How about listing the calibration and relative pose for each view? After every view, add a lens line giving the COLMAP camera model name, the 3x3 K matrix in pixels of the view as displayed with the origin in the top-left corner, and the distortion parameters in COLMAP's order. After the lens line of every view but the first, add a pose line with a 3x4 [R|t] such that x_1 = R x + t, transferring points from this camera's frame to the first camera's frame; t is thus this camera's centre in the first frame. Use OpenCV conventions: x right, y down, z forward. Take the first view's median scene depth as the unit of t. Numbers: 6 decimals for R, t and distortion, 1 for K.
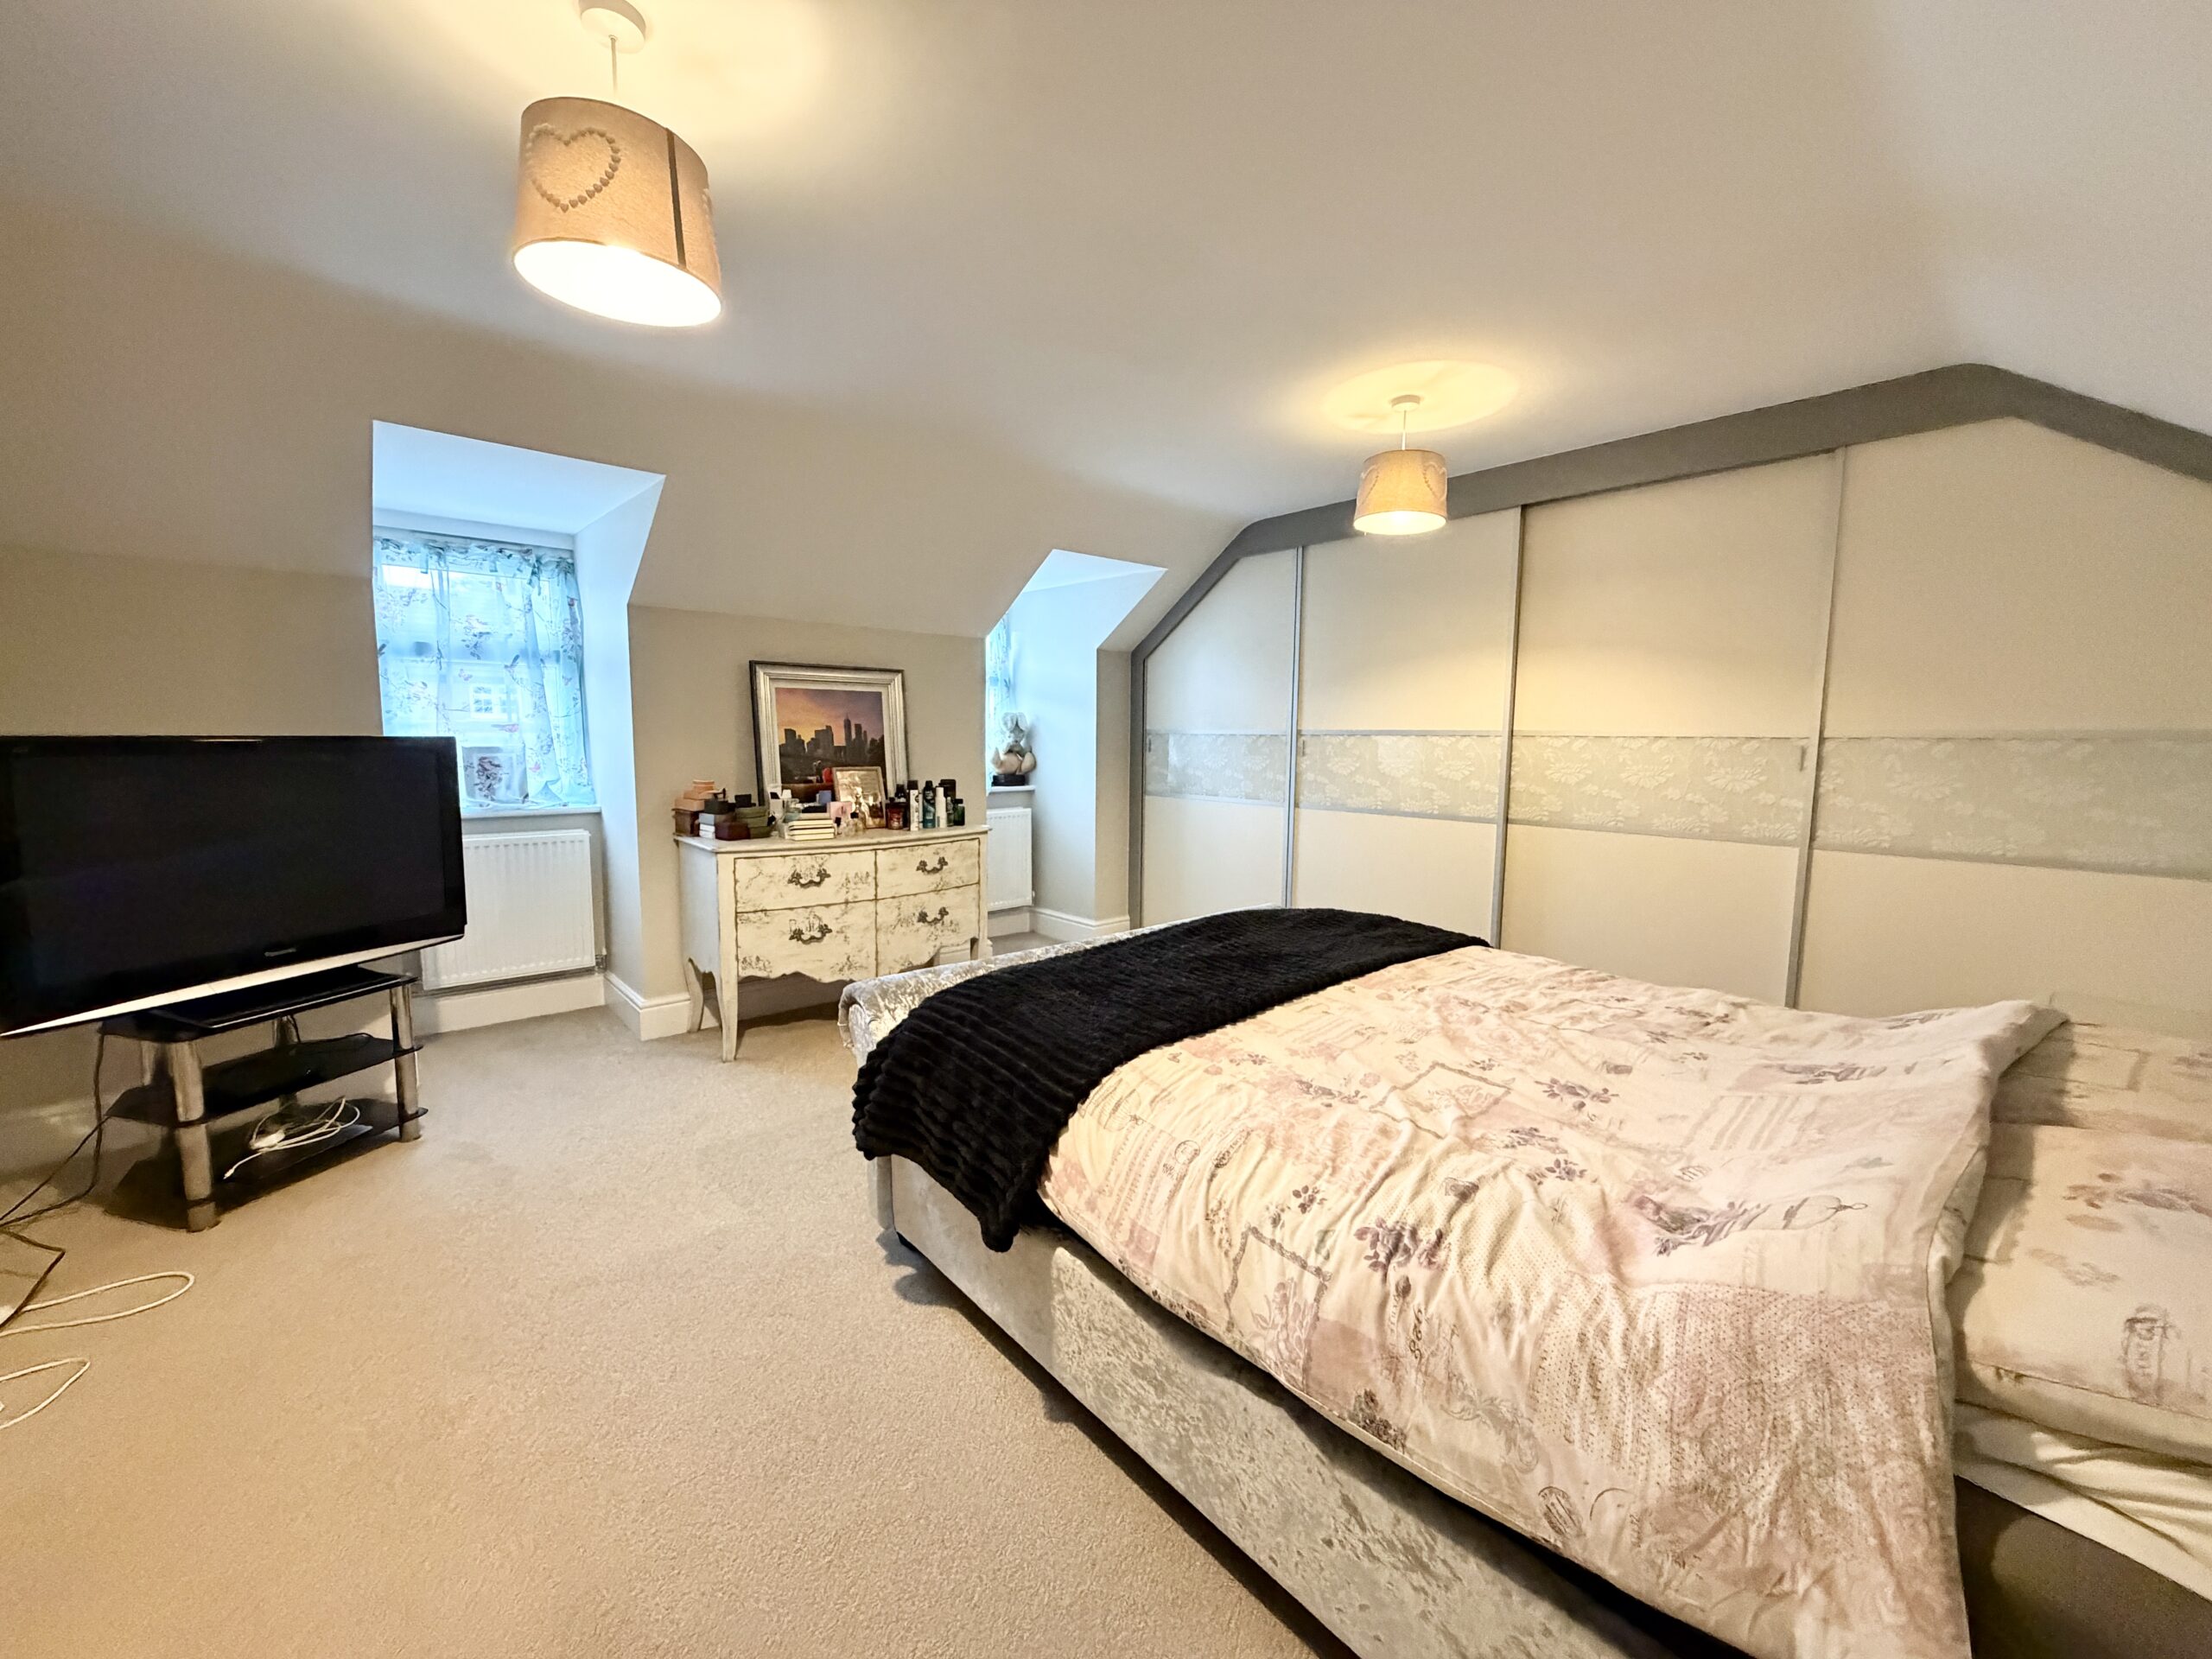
lens RADIAL K [[877.5, 0, 1104.0], [0, 877.5, 825.0], [0, 0, 1]] dist [0.001000, -0.000766]
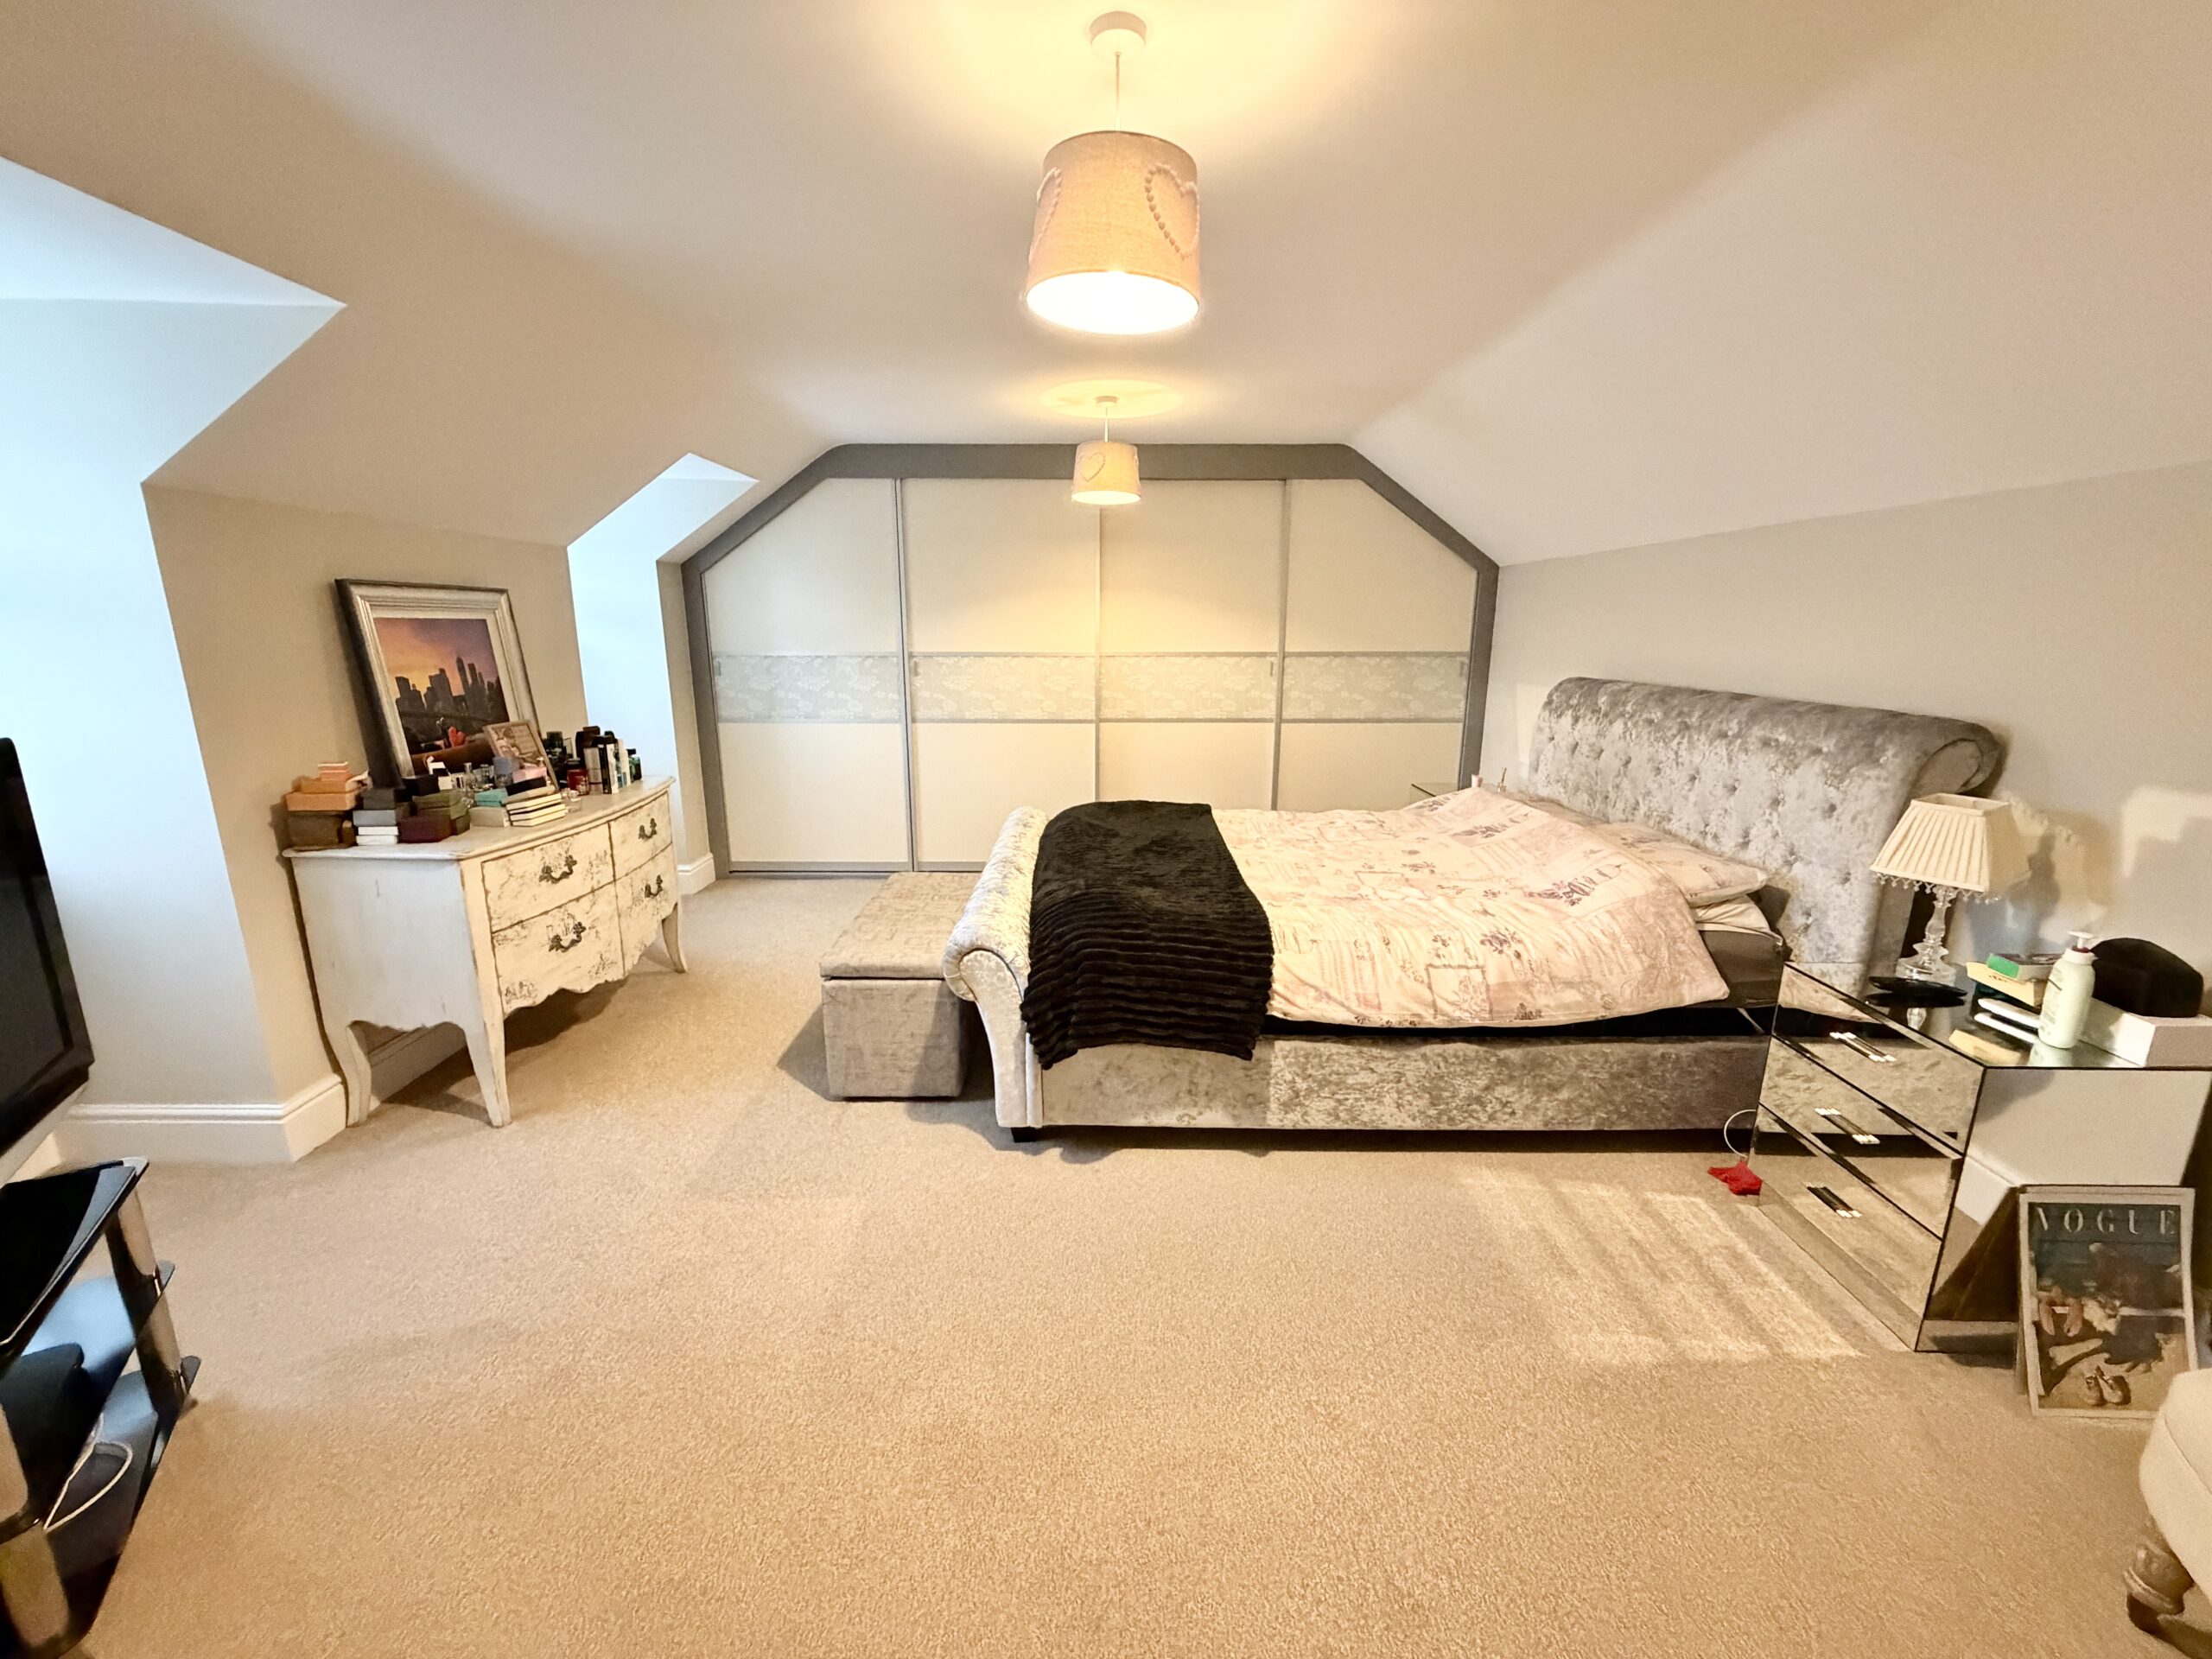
lens RADIAL K [[877.5, 0, 1101.5], [0, 877.5, 824.9], [0, 0, 1]] dist [0.001000, -0.000766]
pose [[0.658288, -0.172854, 0.732652, -0.575604], [0.080564, 0.983867, 0.159736, -0.065026], [-0.748443, -0.046127, 0.661594, 0.112094]]
